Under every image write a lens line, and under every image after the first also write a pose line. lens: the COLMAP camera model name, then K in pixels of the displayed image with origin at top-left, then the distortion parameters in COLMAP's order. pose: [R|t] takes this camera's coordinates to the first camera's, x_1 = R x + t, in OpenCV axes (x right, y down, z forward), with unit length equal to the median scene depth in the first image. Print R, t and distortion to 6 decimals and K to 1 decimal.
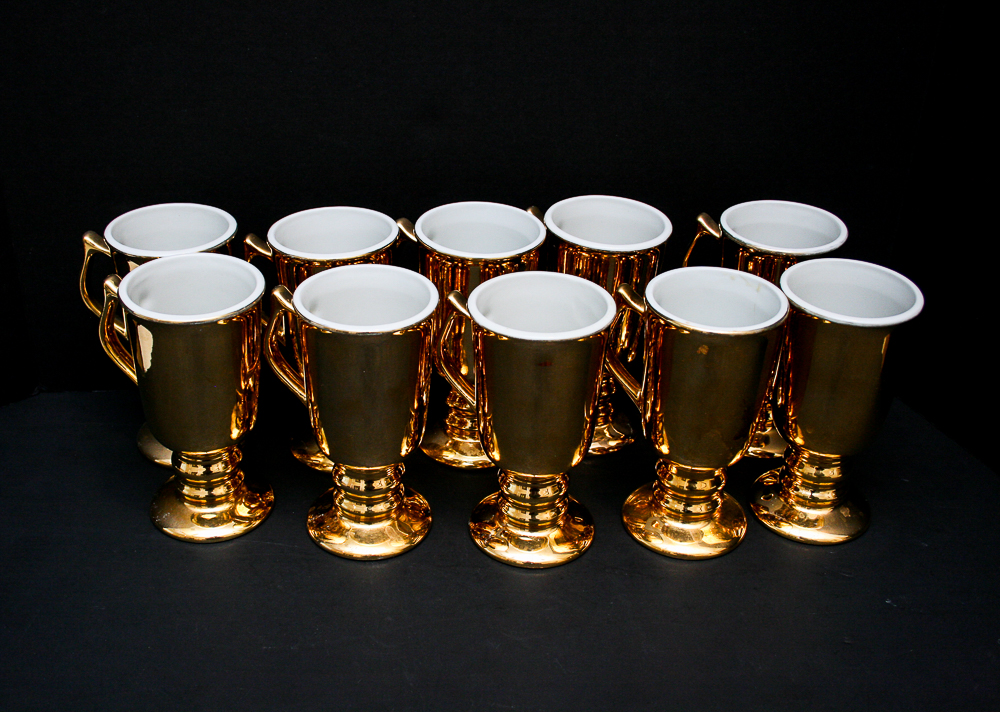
lens RADIAL K [[1215.8, 0, 467.3], [0, 1215.8, 359.2], [0, 0, 1]] dist [-0.007338, 0.000000]
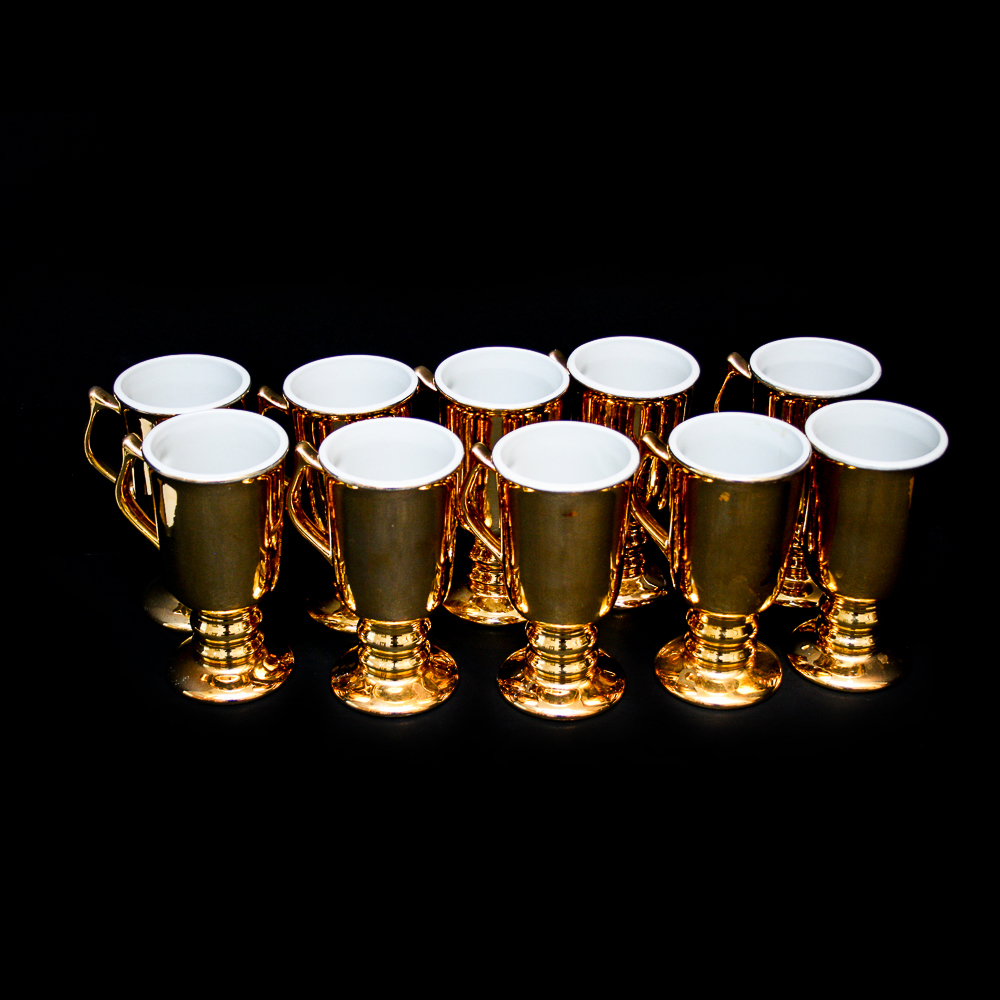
lens RADIAL K [[1754.3, 0, 495.7], [0, 1754.3, 501.3], [0, 0, 1]] dist [0.111681, 0.000000]
pose [[0.999664, -0.022514, 0.012875, -0.014767], [0.022542, 0.999744, -0.002097, -0.004806], [-0.012825, 0.002387, 0.999915, -0.413710]]
